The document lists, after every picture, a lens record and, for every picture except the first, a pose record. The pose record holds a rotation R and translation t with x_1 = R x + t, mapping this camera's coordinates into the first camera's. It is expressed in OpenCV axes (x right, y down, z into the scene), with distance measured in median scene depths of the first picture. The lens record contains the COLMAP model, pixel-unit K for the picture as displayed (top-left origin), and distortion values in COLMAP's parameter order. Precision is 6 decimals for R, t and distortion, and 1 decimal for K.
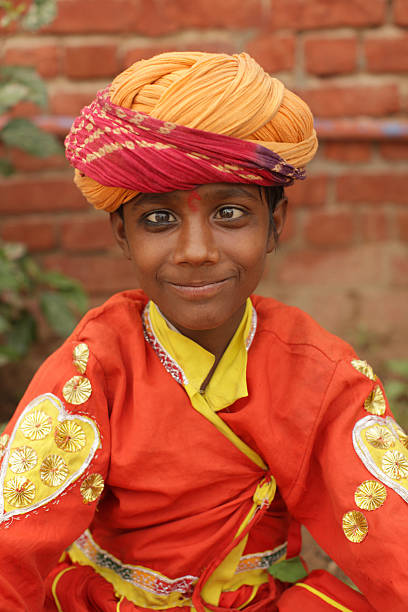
lens RADIAL K [[946.8, 0, 204.0], [0, 946.8, 306.0], [0, 0, 1]] dist [-0.238196, 0.285979]
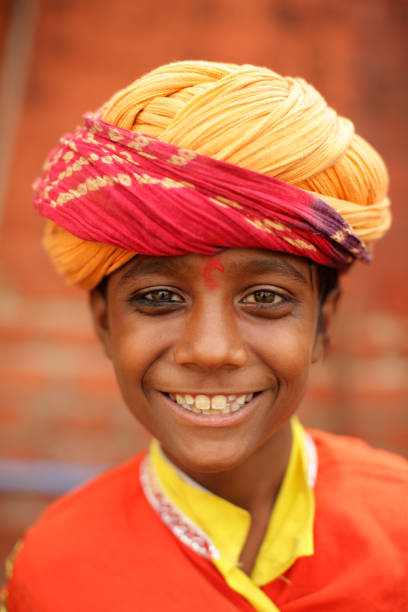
lens RADIAL K [[946.8, 0, 204.0], [0, 946.8, 306.0], [0, 0, 1]] dist [-0.238196, 0.285979]
pose [[0.996912, 0.078472, 0.002975, -0.017487], [-0.077031, 0.984560, -0.157190, 0.017352], [-0.015264, 0.156476, 0.987564, 0.348931]]
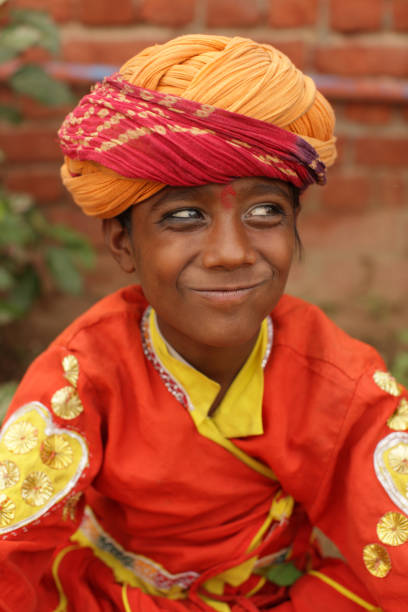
lens RADIAL K [[946.8, 0, 204.0], [0, 946.8, 306.0], [0, 0, 1]] dist [-0.238196, 0.285979]
pose [[0.981089, -0.000450, 0.193558, -0.205251], [0.018899, 0.995442, -0.093476, 0.073062], [-0.192633, 0.095367, 0.976626, 0.154217]]
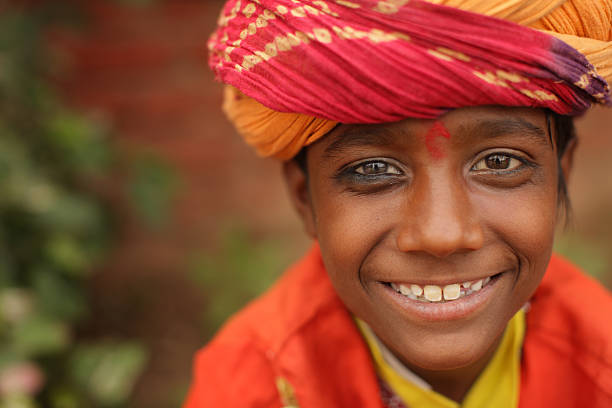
lens RADIAL K [[946.8, 0, 268.1], [0, 946.8, 172.9], [0, 0, 1]] dist [-0.238196, 0.285979]
pose [[0.994751, 0.006018, -0.102145, -0.053282], [-0.016251, 0.994890, -0.099648, -0.035984], [0.101023, 0.100785, 0.989766, 0.455932]]
